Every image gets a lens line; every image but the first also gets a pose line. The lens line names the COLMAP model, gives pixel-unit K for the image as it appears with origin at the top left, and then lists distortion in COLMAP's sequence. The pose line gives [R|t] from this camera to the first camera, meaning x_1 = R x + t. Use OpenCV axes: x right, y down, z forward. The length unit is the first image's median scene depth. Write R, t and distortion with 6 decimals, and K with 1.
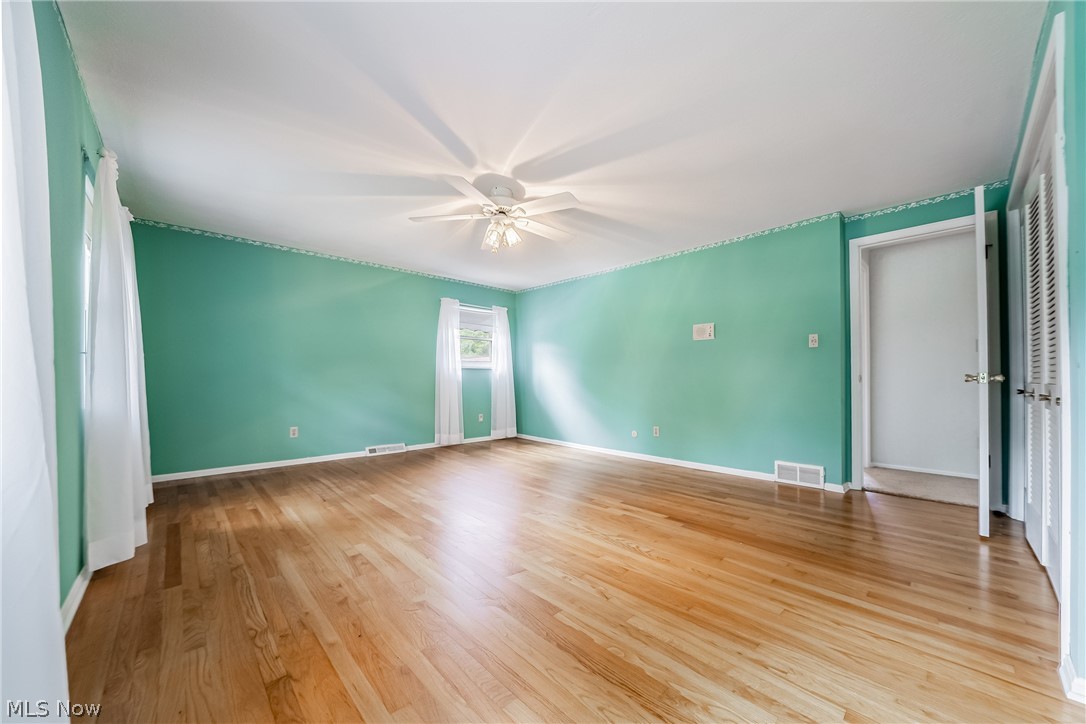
lens RADIAL K [[388.5, 0, 563.6], [0, 388.5, 379.7], [0, 0, 1]] dist [-0.007603, 0.000076]
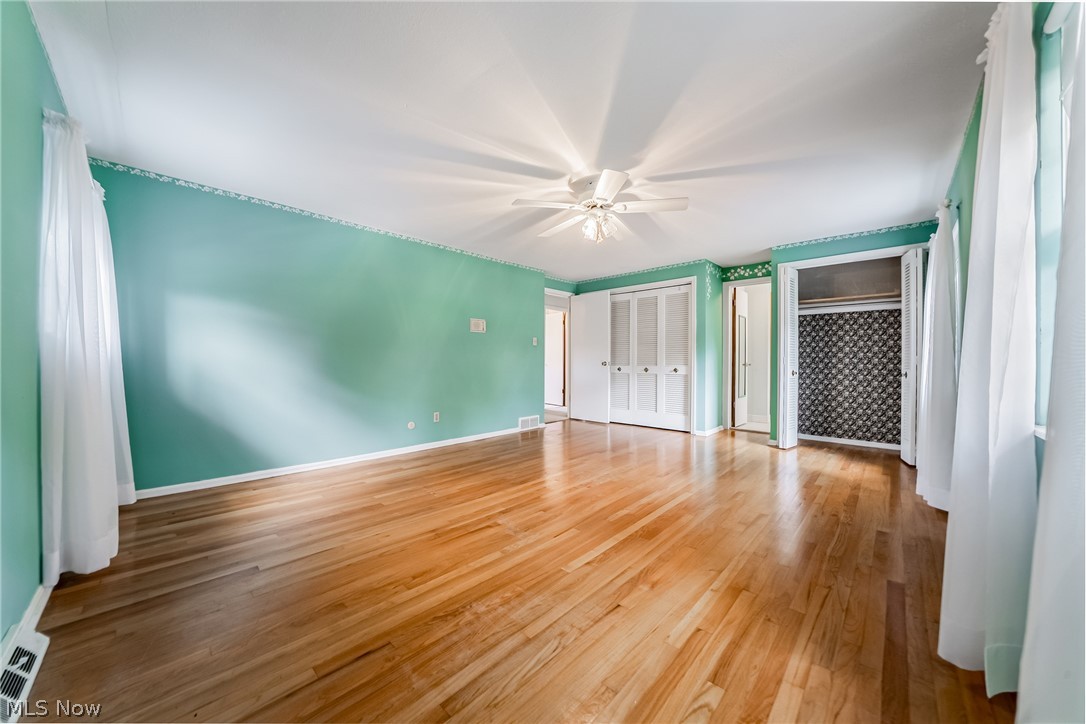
lens RADIAL K [[375.8, 0, 545.2], [0, 375.8, 367.9], [0, 0, 1]] dist [-0.022870, 0.000322]
pose [[-0.022490, -0.017551, 0.999593, -0.928578], [0.002880, 0.999841, 0.017620, -0.013488], [-0.999743, 0.003275, -0.022436, 0.927780]]
